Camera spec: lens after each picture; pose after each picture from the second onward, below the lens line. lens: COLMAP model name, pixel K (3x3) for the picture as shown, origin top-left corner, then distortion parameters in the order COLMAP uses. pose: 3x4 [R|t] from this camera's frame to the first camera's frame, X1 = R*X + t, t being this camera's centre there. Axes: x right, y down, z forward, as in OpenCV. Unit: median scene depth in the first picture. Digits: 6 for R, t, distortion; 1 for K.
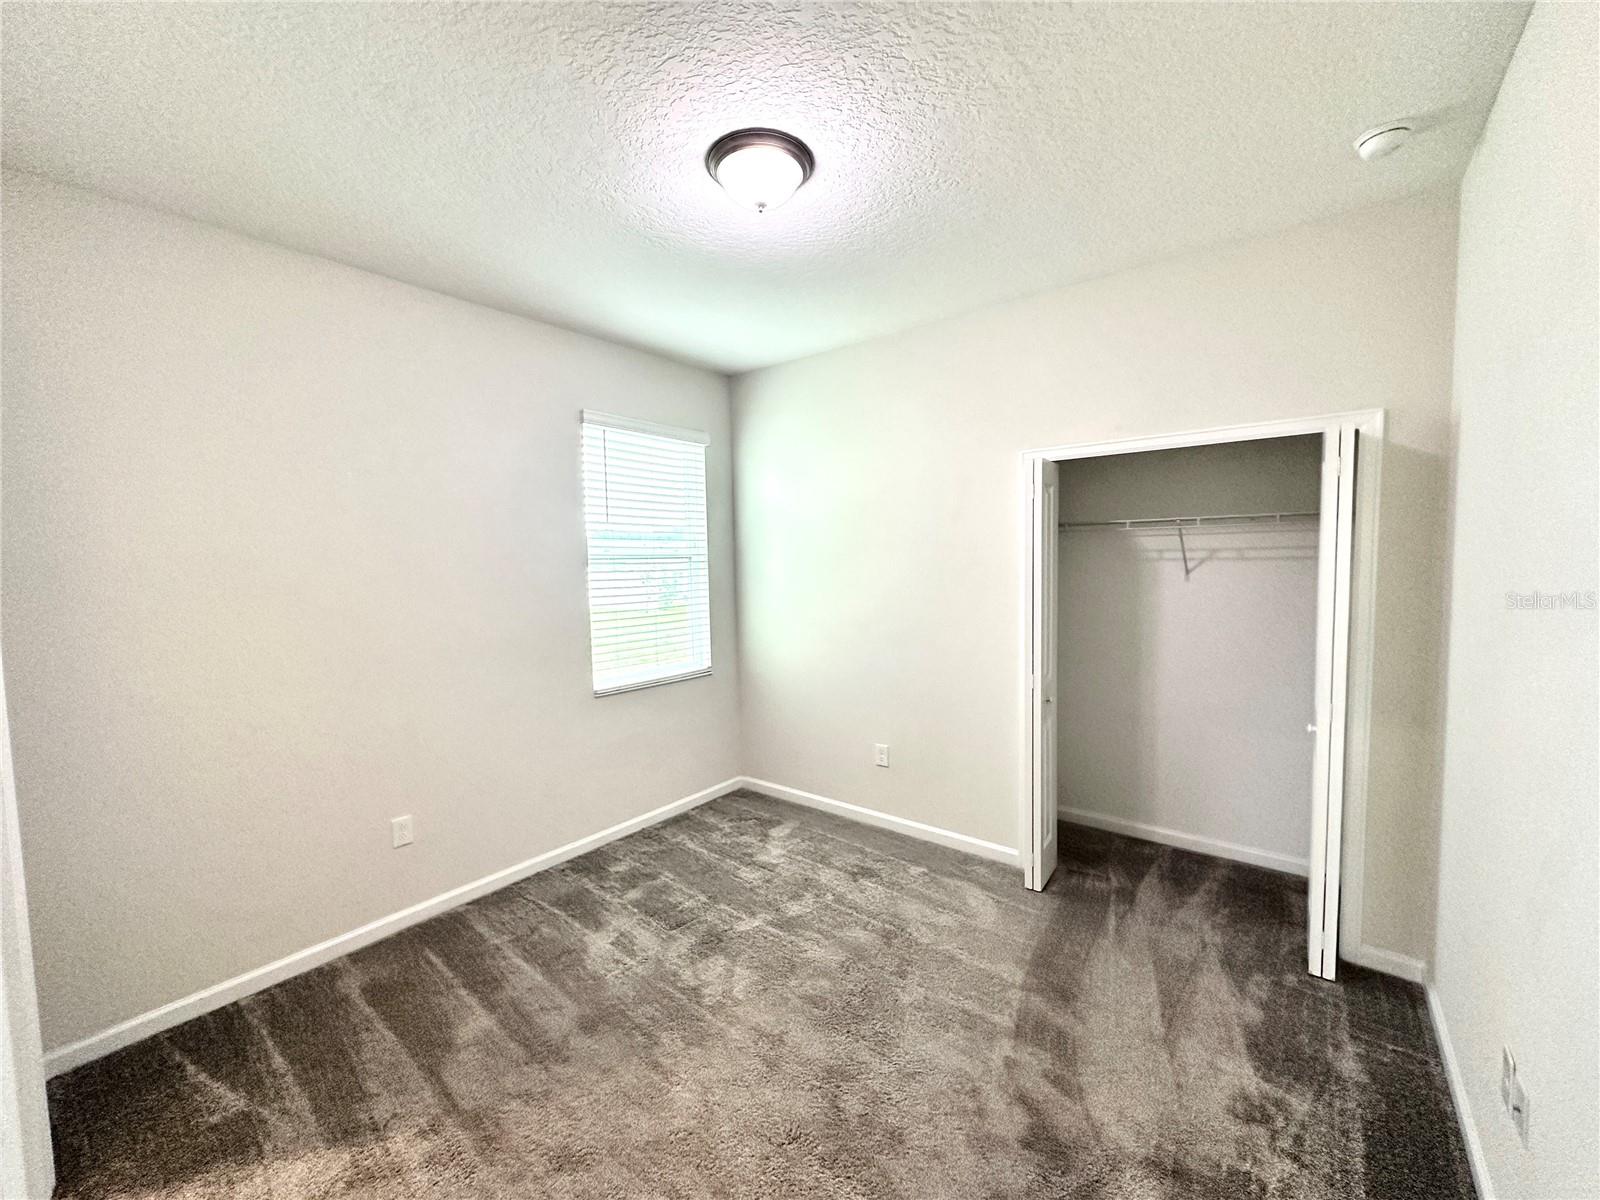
lens RADIAL K [[636.7, 0, 795.9], [0, 636.7, 605.6], [0, 0, 1]] dist [0.000328, 0.000660]
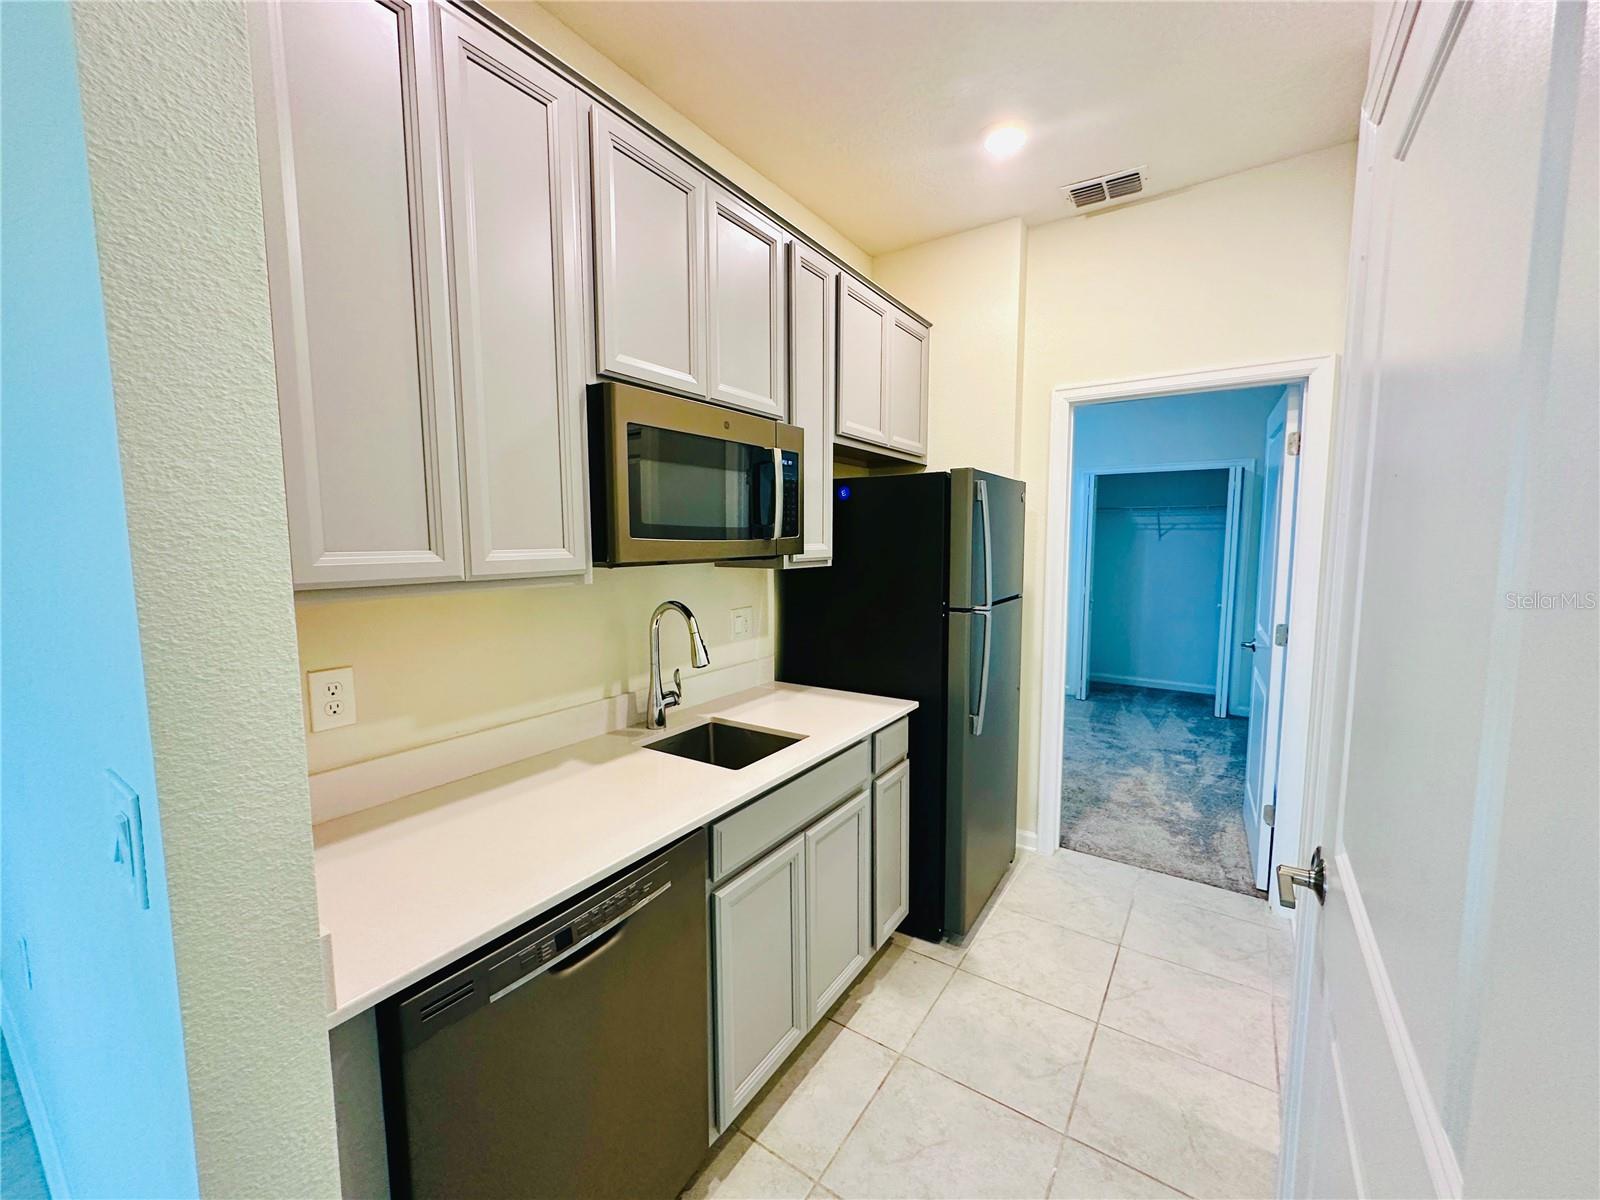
lens RADIAL K [[636.7, 0, 794.7], [0, 636.7, 606.3], [0, 0, 1]] dist [0.000328, 0.000660]
pose [[0.996799, 0.010045, 0.079311, -0.779854], [-0.012311, 0.999528, 0.028140, 0.148107], [-0.078991, -0.029026, 0.996453, -1.015967]]
